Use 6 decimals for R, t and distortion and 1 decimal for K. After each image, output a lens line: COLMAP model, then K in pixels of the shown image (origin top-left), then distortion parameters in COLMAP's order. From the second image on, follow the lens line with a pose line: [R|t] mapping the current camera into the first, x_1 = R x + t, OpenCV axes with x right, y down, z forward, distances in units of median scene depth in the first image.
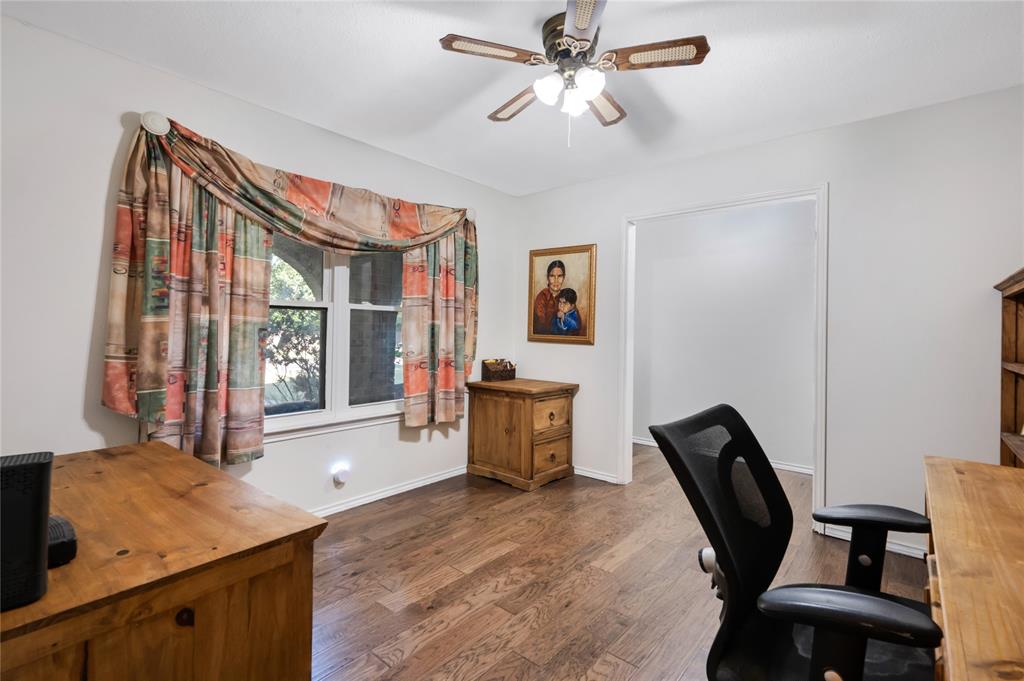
lens RADIAL K [[459.4, 0, 510.5], [0, 459.4, 332.5], [0, 0, 1]] dist [0.001802, 0.000412]
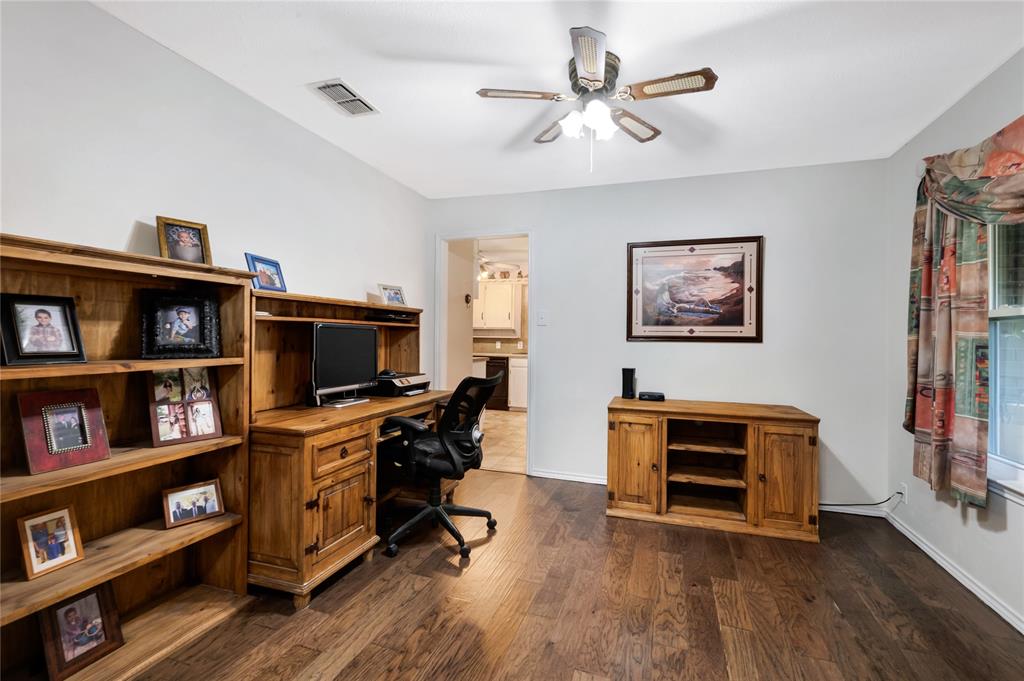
lens RADIAL K [[459.4, 0, 512.5], [0, 459.4, 337.8], [0, 0, 1]] dist [0.001802, 0.000412]
pose [[-0.925941, -0.017729, -0.377252, 0.562694], [-0.018306, 0.999830, -0.002055, -0.006872], [0.377224, 0.005003, -0.926109, 1.540279]]
